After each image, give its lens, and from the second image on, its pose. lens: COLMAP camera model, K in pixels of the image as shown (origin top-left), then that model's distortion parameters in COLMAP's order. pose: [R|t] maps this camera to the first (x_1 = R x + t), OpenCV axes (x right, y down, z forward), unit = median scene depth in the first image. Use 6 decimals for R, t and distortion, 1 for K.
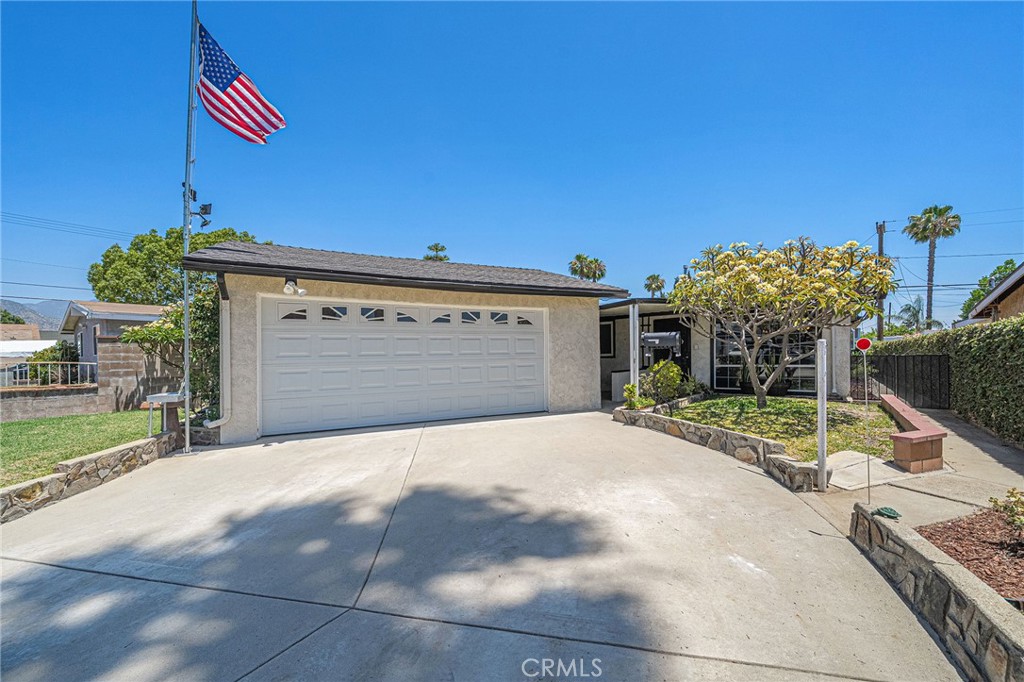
lens RADIAL K [[390.3, 0, 510.7], [0, 390.3, 358.5], [0, 0, 1]] dist [0.000473, -0.000004]
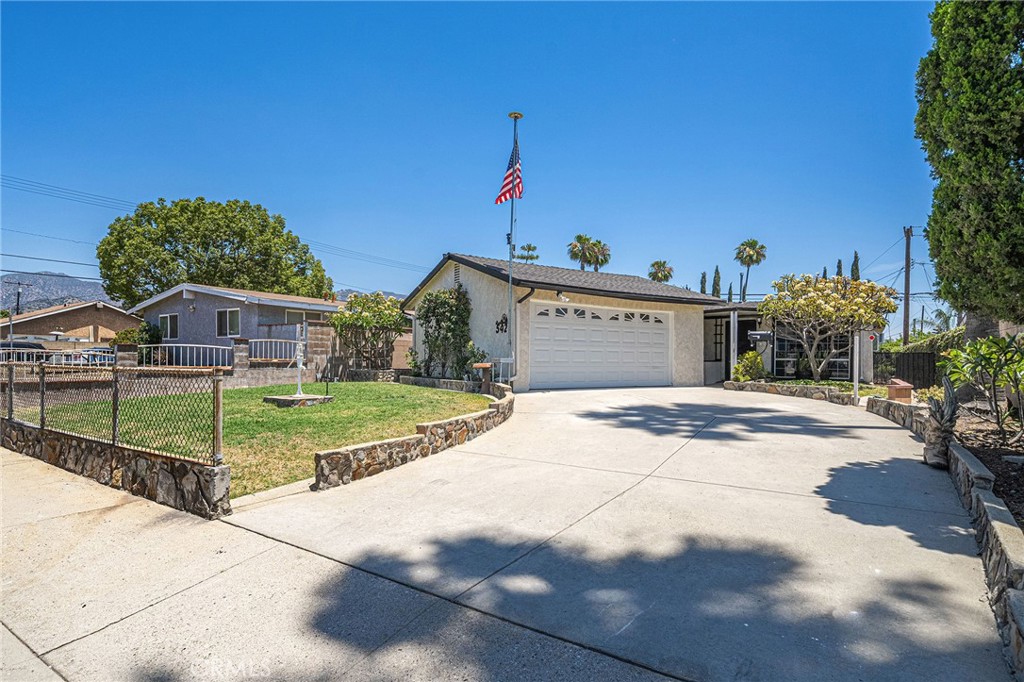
lens RADIAL K [[535.4, 0, 513.2], [0, 535.4, 358.2], [0, 0, 1]] dist [-0.000151, -0.000059]
pose [[0.993234, 0.024703, 0.113472, -0.635437], [-0.023684, 0.999666, -0.010319, 0.065303], [-0.113690, 0.007562, 0.993488, -0.770583]]
